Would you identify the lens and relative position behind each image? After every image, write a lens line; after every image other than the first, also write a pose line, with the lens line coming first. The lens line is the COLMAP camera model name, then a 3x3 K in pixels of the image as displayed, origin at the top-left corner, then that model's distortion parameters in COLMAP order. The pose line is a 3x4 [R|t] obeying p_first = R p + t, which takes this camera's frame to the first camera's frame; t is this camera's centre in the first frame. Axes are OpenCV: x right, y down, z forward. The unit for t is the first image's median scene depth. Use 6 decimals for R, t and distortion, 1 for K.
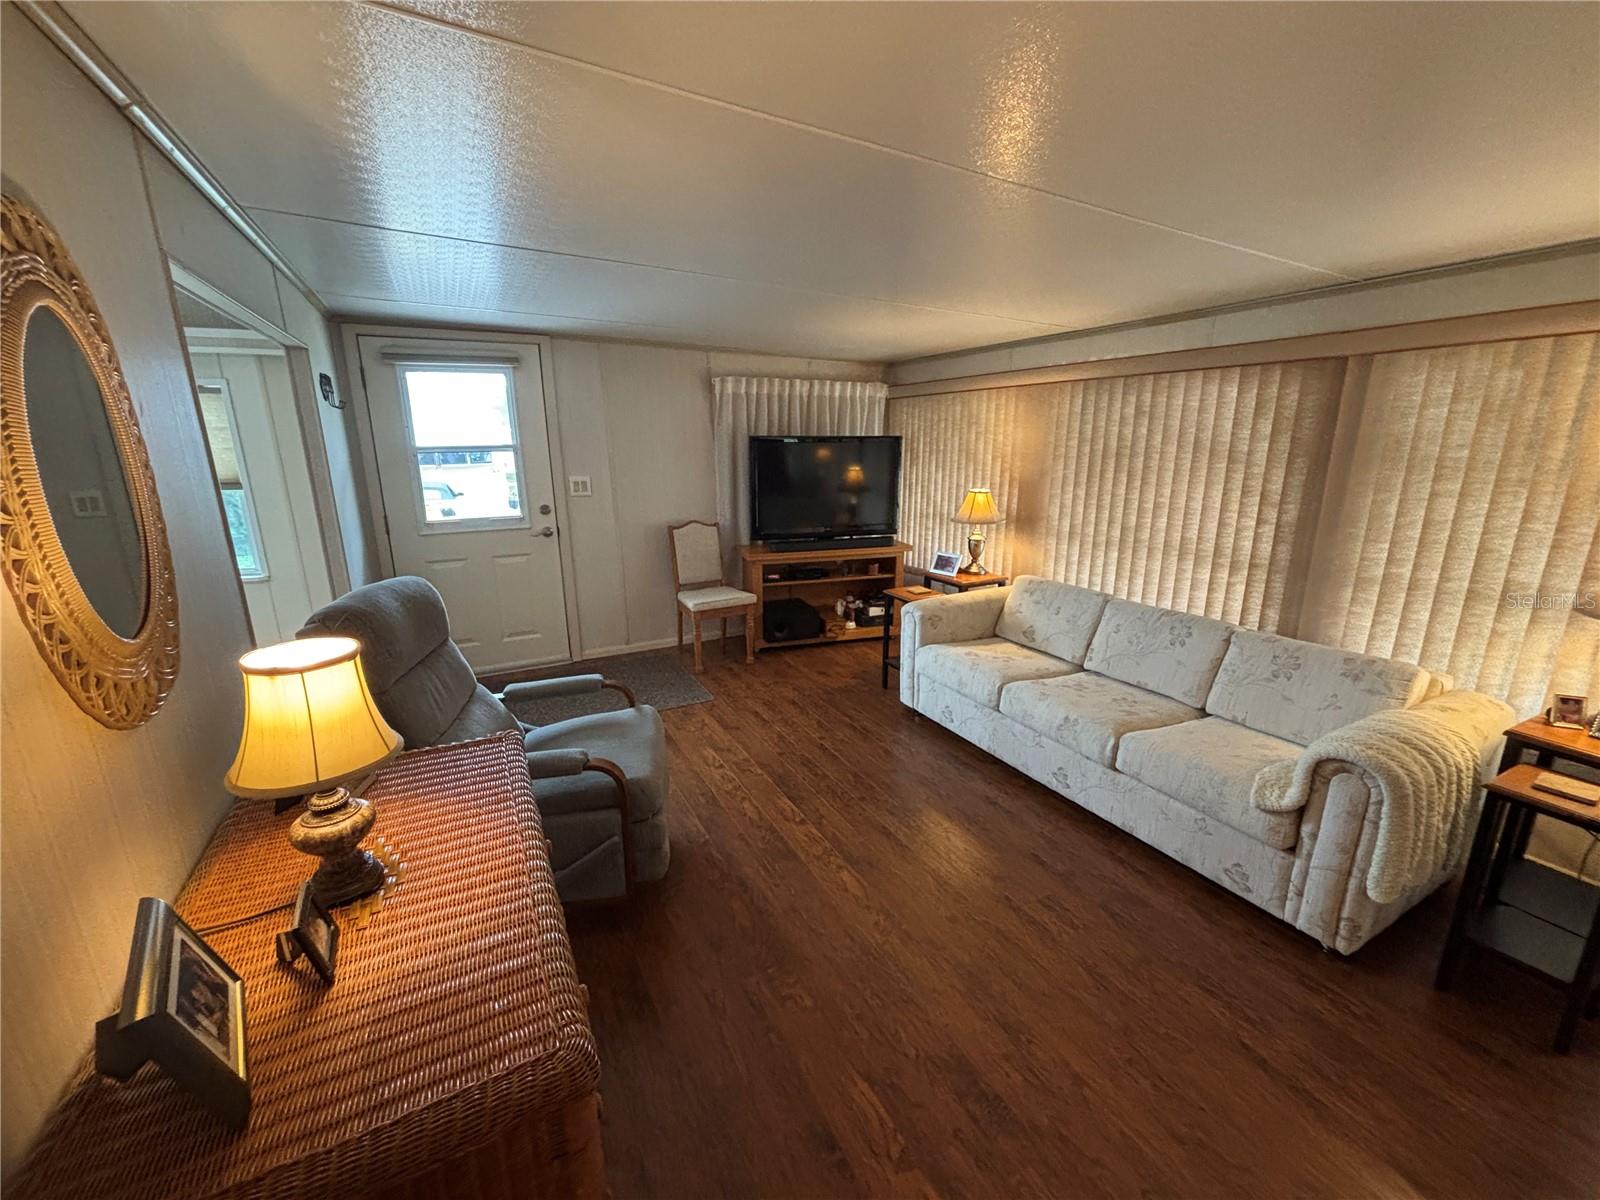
lens RADIAL K [[625.9, 0, 787.3], [0, 625.9, 599.0], [0, 0, 1]] dist [-0.024332, 0.000370]
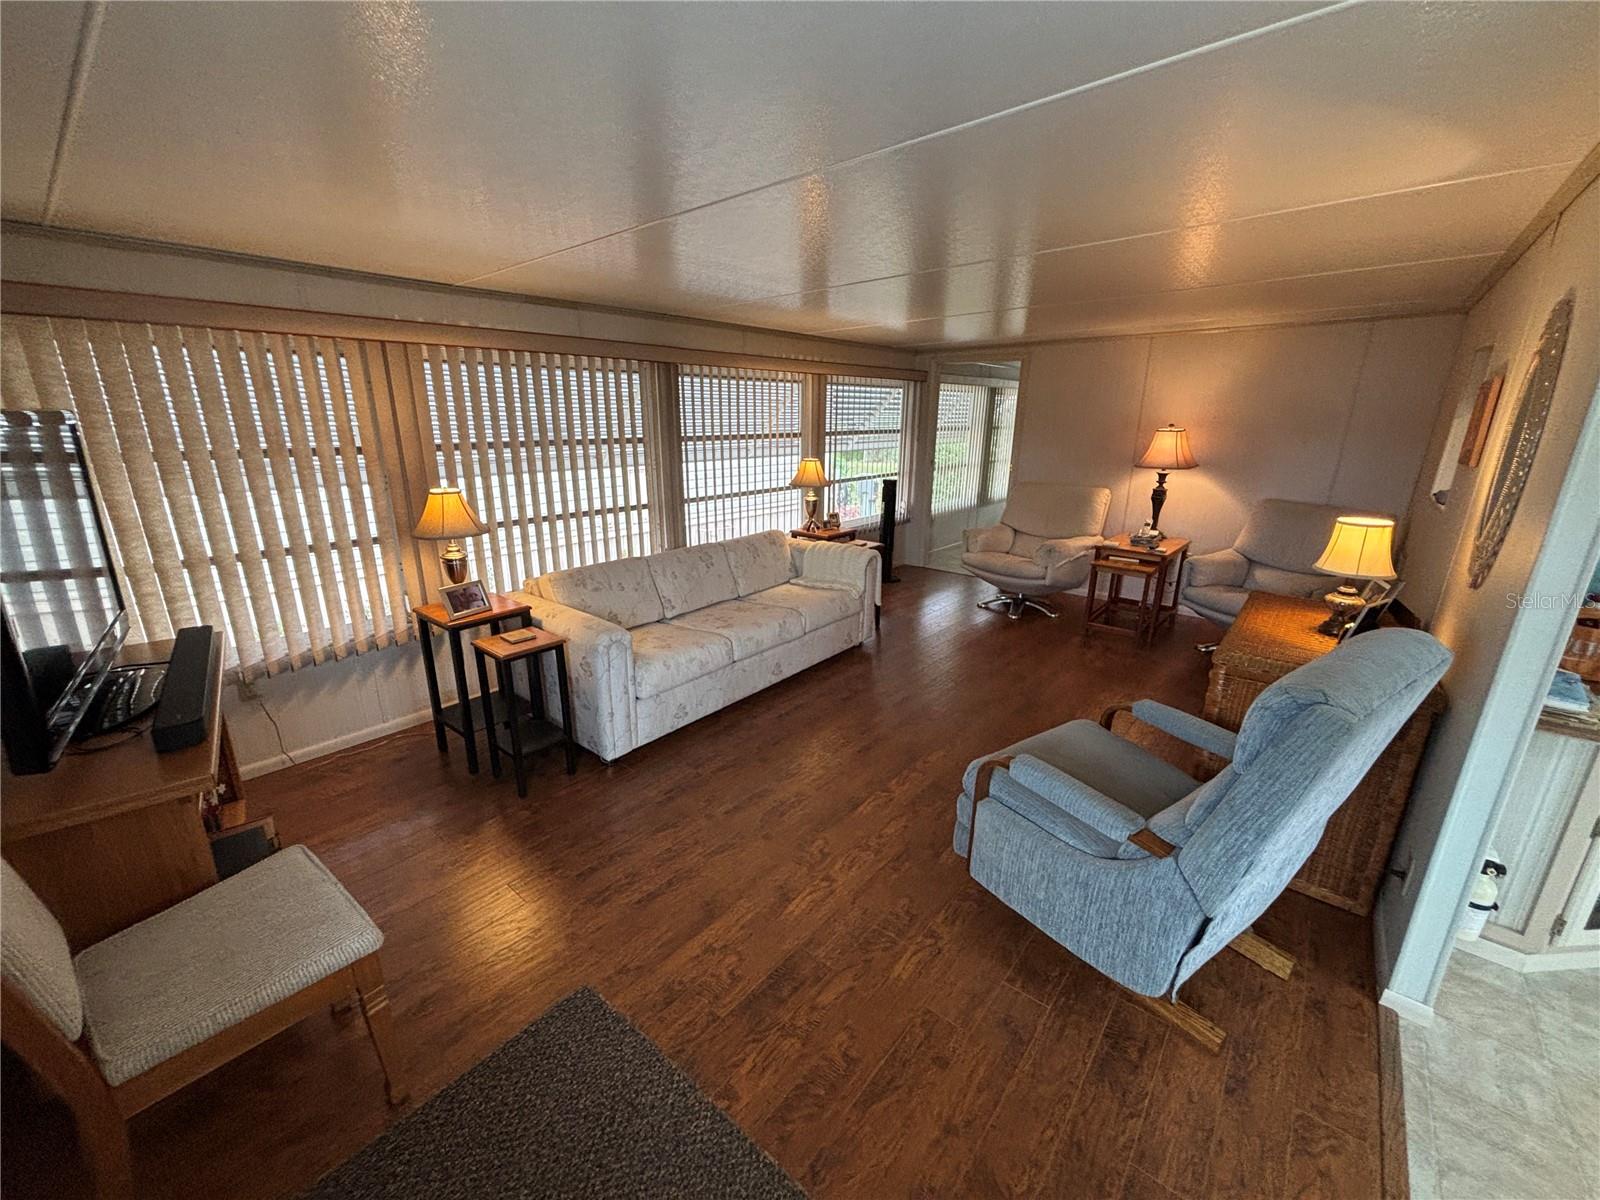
lens RADIAL K [[625.9, 0, 787.3], [0, 625.9, 599.0], [0, 0, 1]] dist [-0.024332, 0.000370]
pose [[-0.359467, -0.263869, 0.895074, -0.585868], [0.226532, 0.905820, 0.358014, -0.265186], [-0.905244, 0.331457, -0.265837, 1.019590]]
